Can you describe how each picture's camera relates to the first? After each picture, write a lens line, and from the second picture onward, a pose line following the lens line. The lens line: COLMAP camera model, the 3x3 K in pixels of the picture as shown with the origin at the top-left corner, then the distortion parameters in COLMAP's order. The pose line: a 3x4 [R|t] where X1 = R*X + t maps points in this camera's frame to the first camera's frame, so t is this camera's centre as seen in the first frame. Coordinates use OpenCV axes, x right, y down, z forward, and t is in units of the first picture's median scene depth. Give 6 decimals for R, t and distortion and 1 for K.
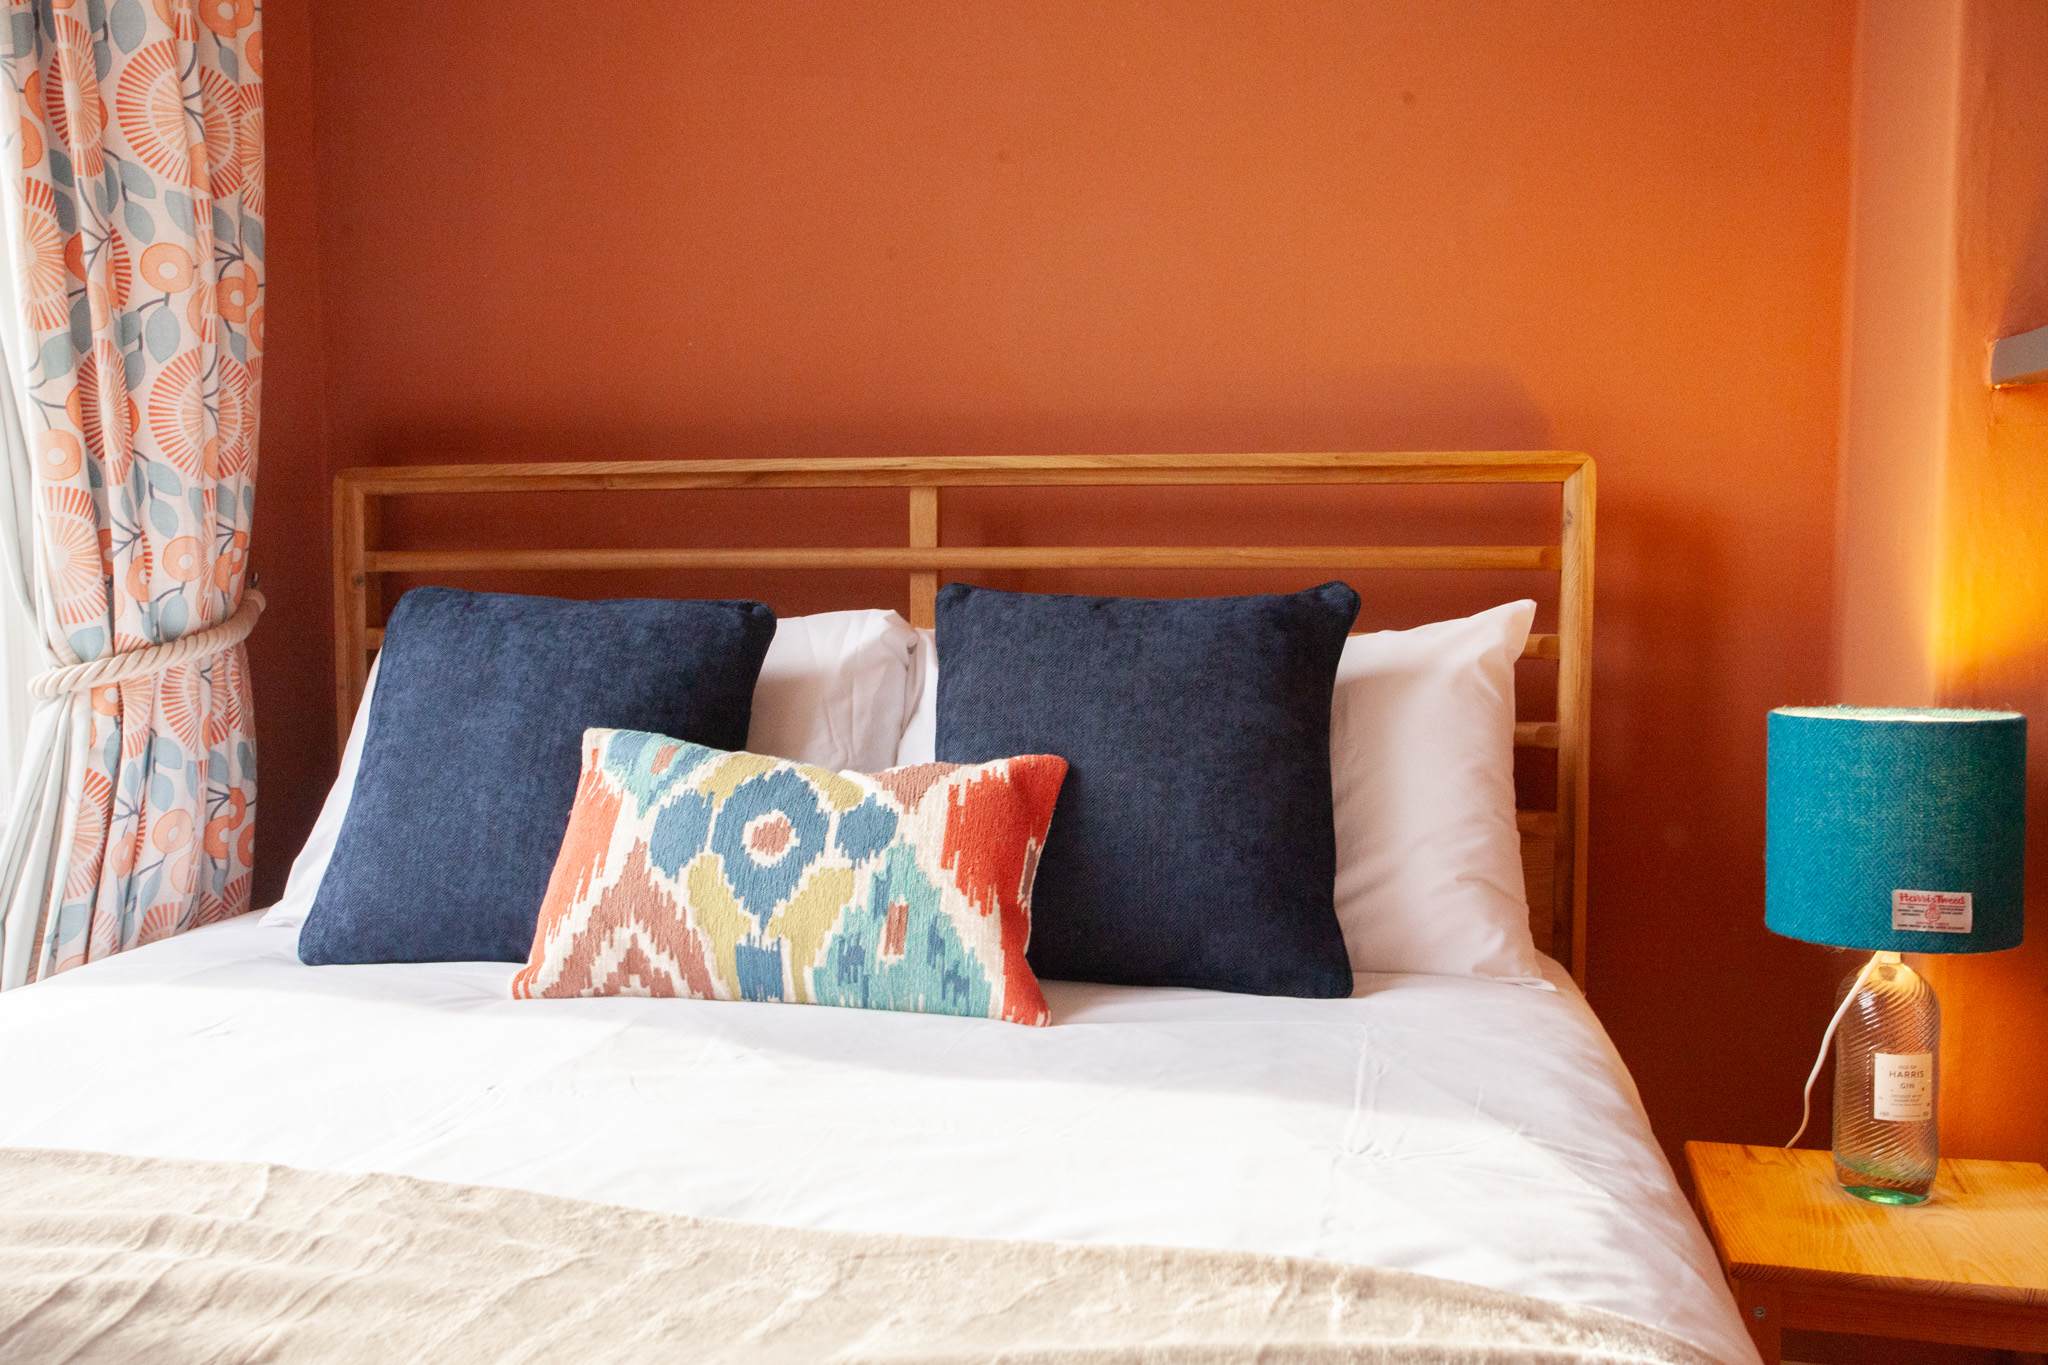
lens RADIAL K [[1837.1, 0, 1006.2], [0, 1837.1, 694.2], [0, 0, 1]] dist [-0.020729, 0.082429]
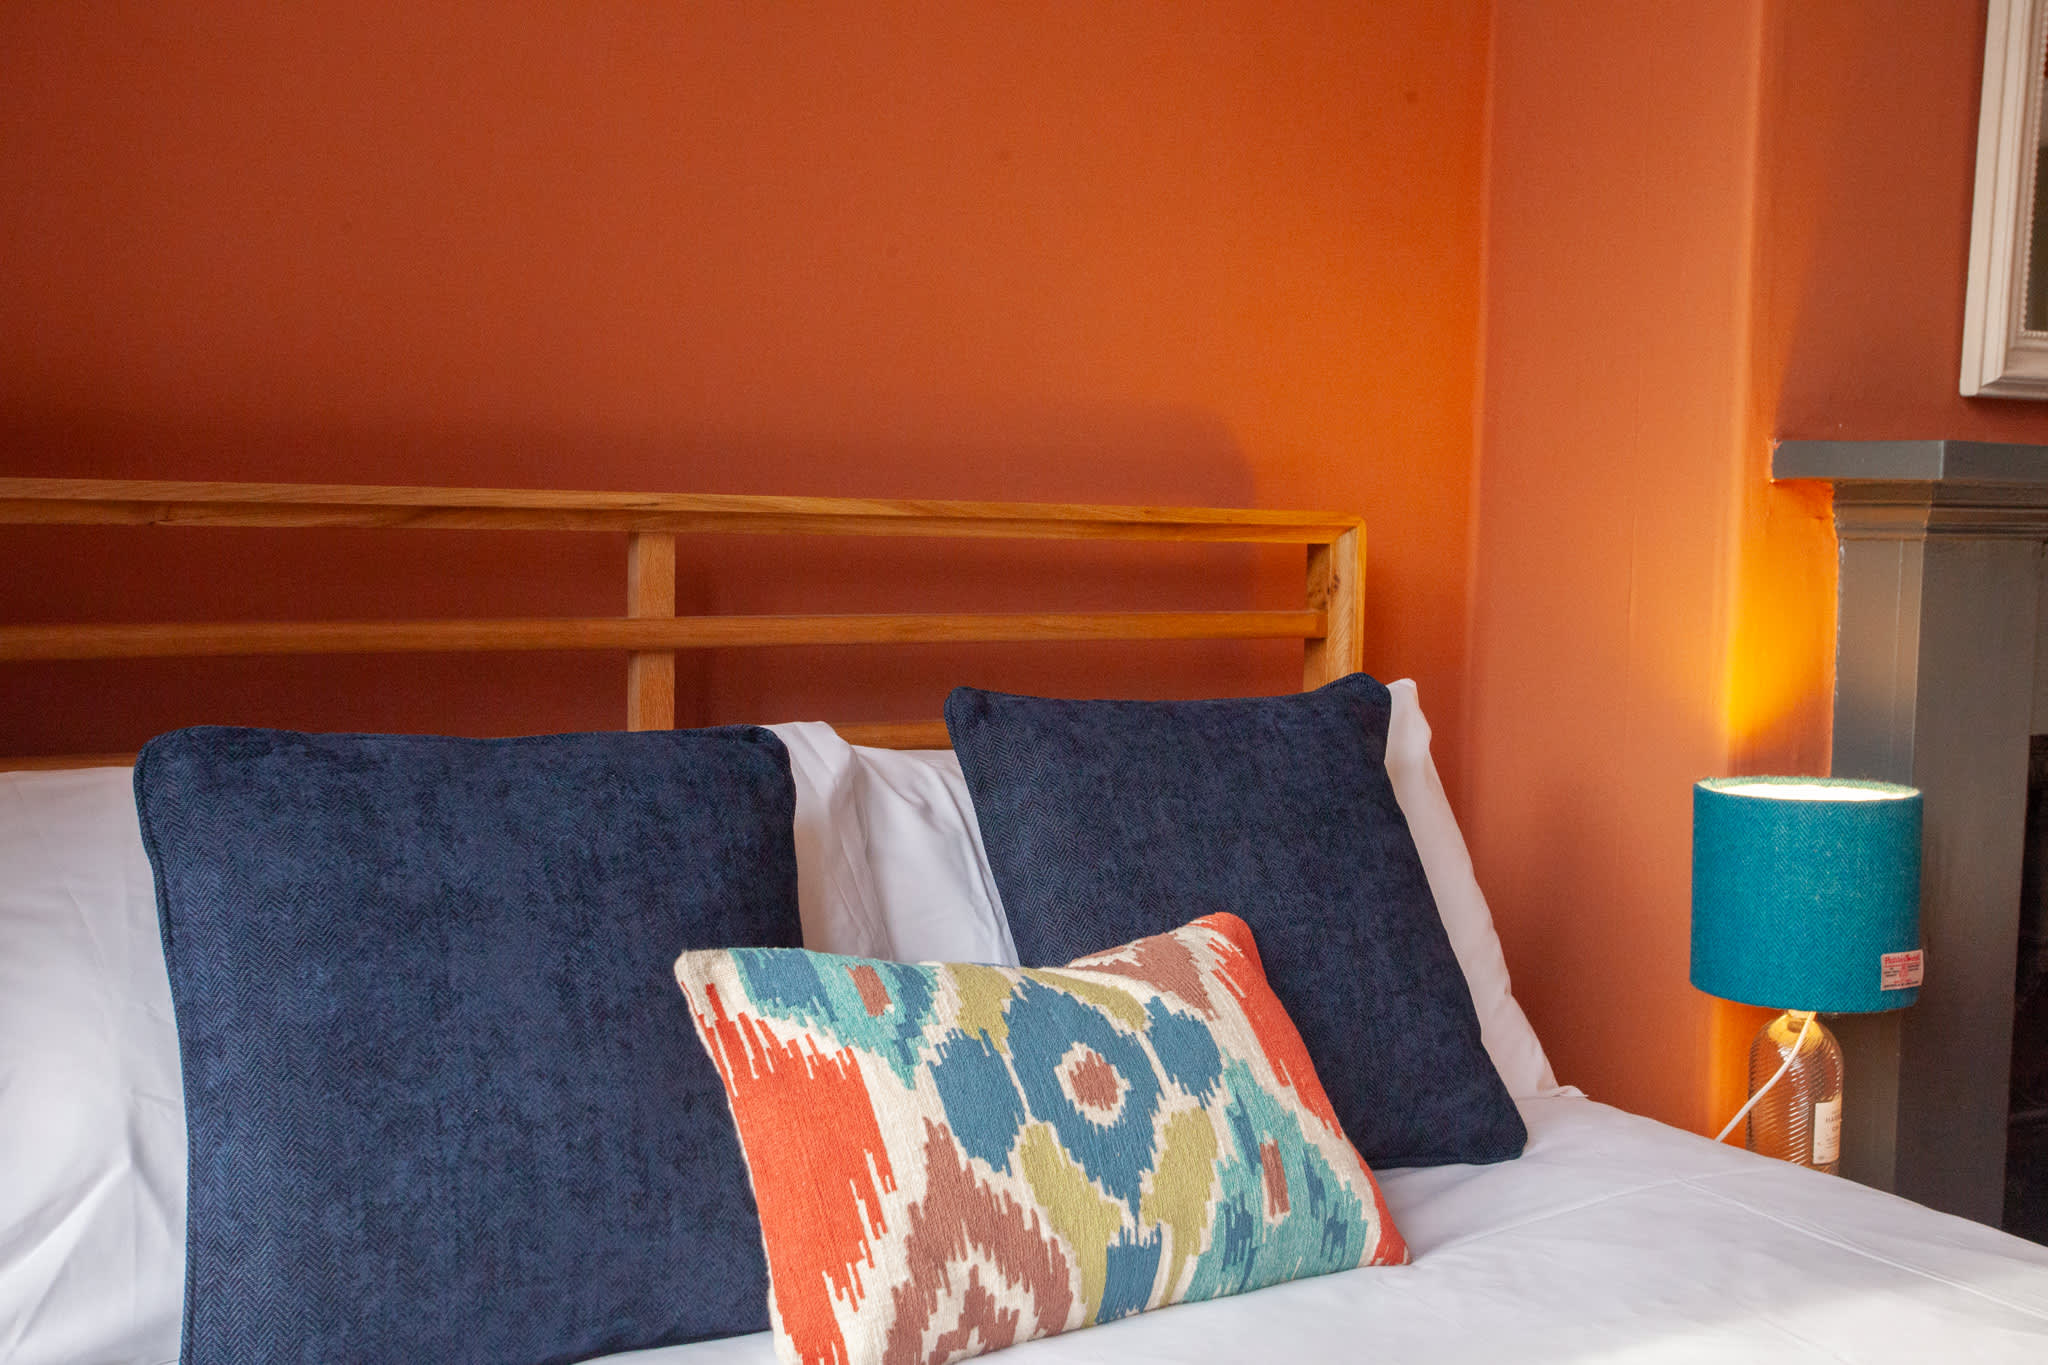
lens RADIAL K [[2049.5, 0, 1024.0], [0, 2049.5, 682.5], [0, 0, 1]] dist [-0.000069, 0.013588]
pose [[0.722614, -0.039613, 0.690116, -0.658501], [0.032317, 0.999201, 0.023515, -0.091637], [-0.690496, 0.005310, 0.723317, 0.431669]]
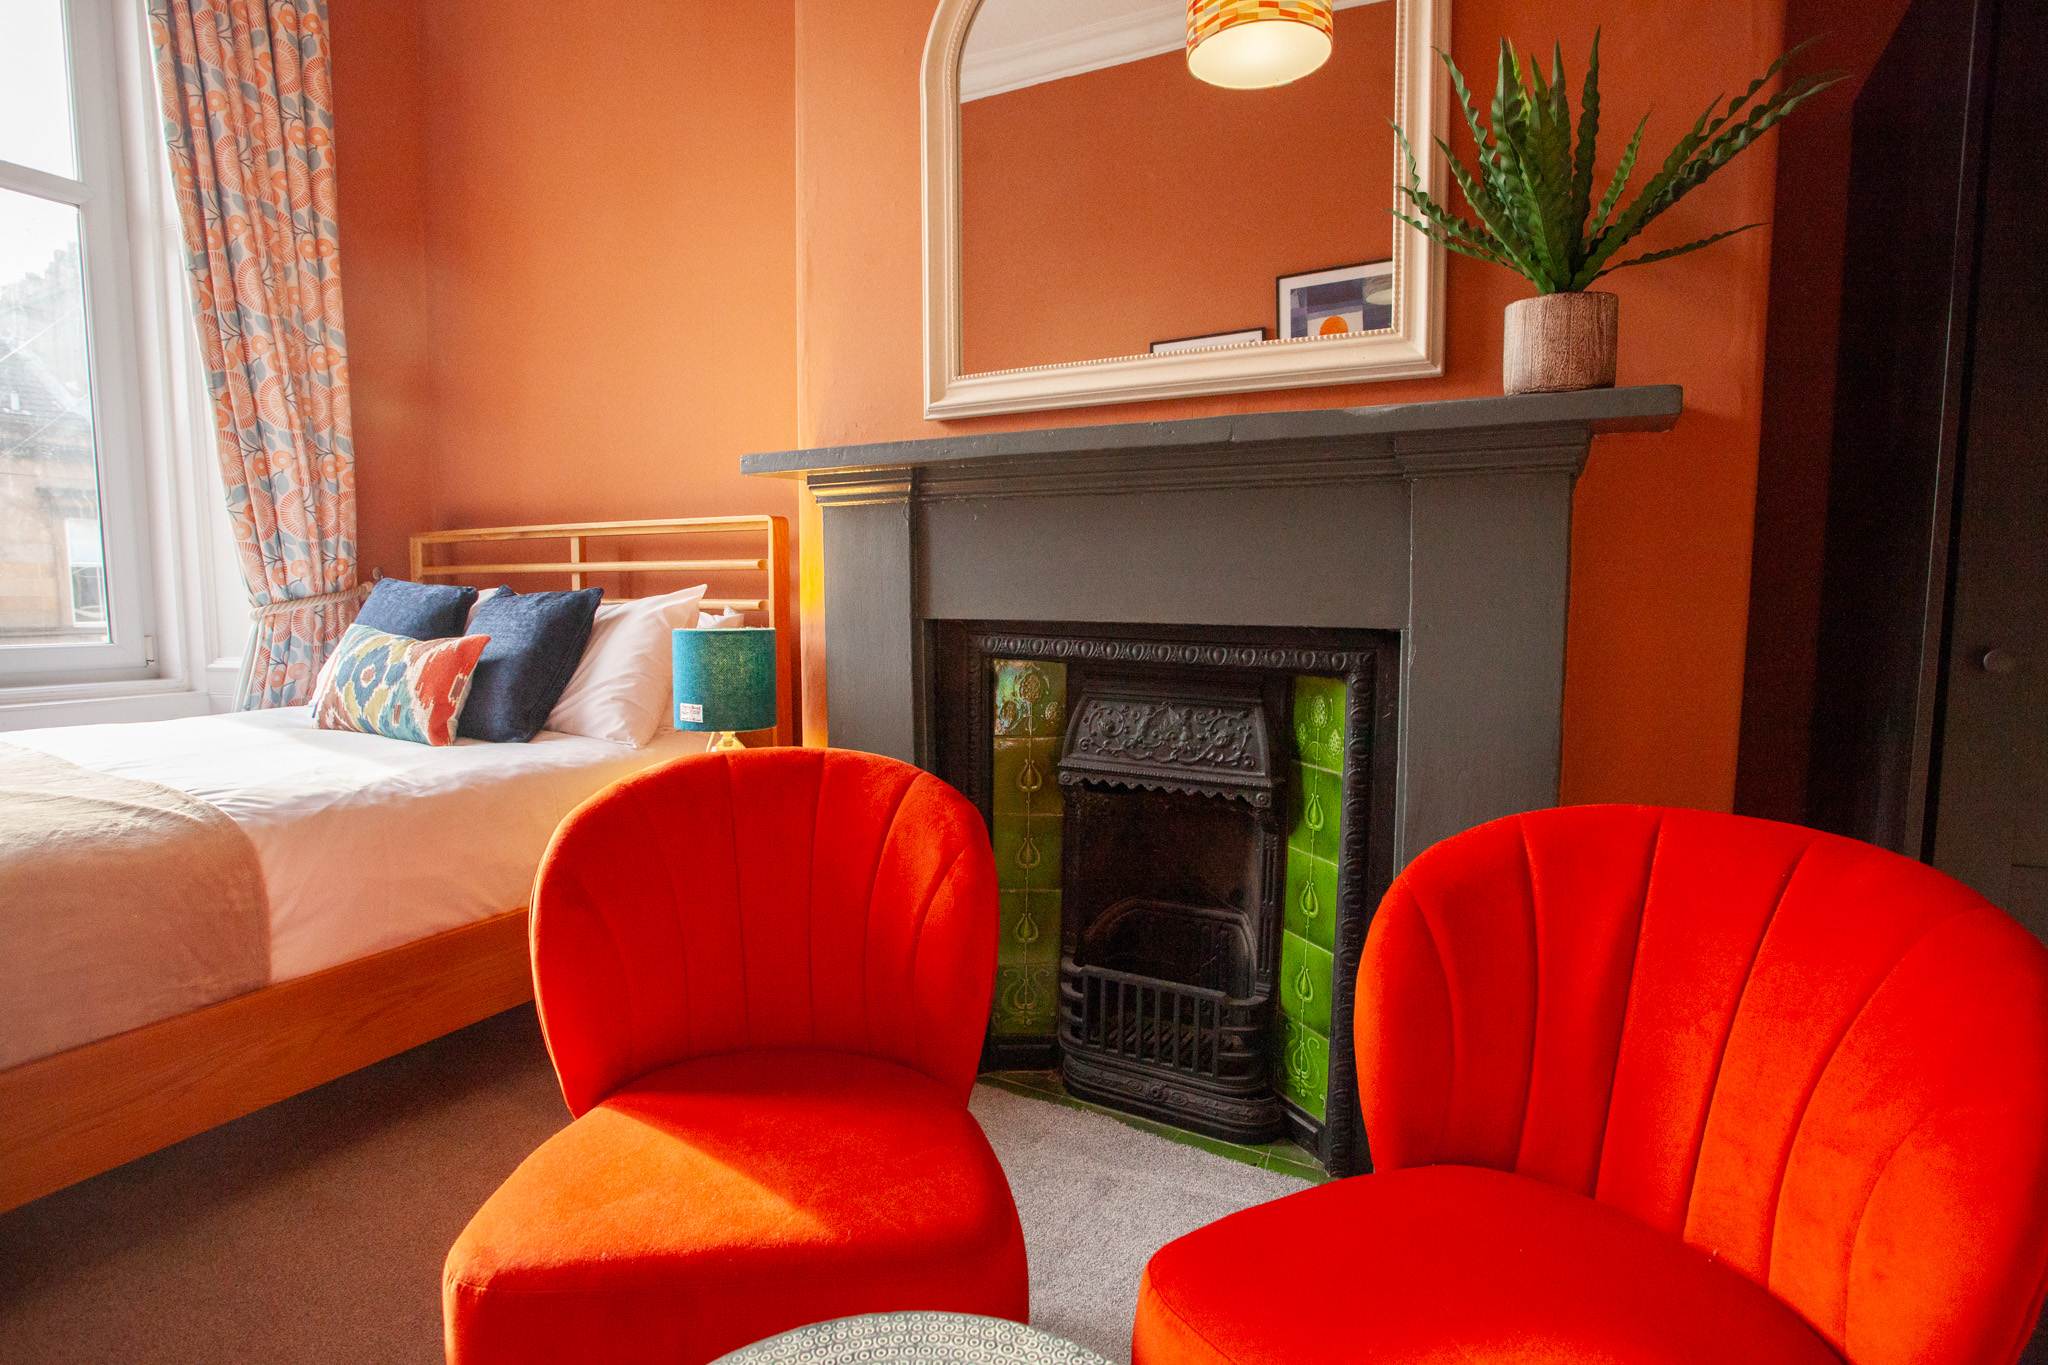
lens RADIAL K [[1017.0, 0, 1002.8], [0, 1017.0, 683.3], [0, 0, 1]] dist [-0.063029, 0.027254]
pose [[0.955983, 0.030410, -0.291843, 1.157521], [-0.023159, 0.999332, 0.028270, 0.033830], [0.292508, -0.020267, 0.956048, -0.092839]]
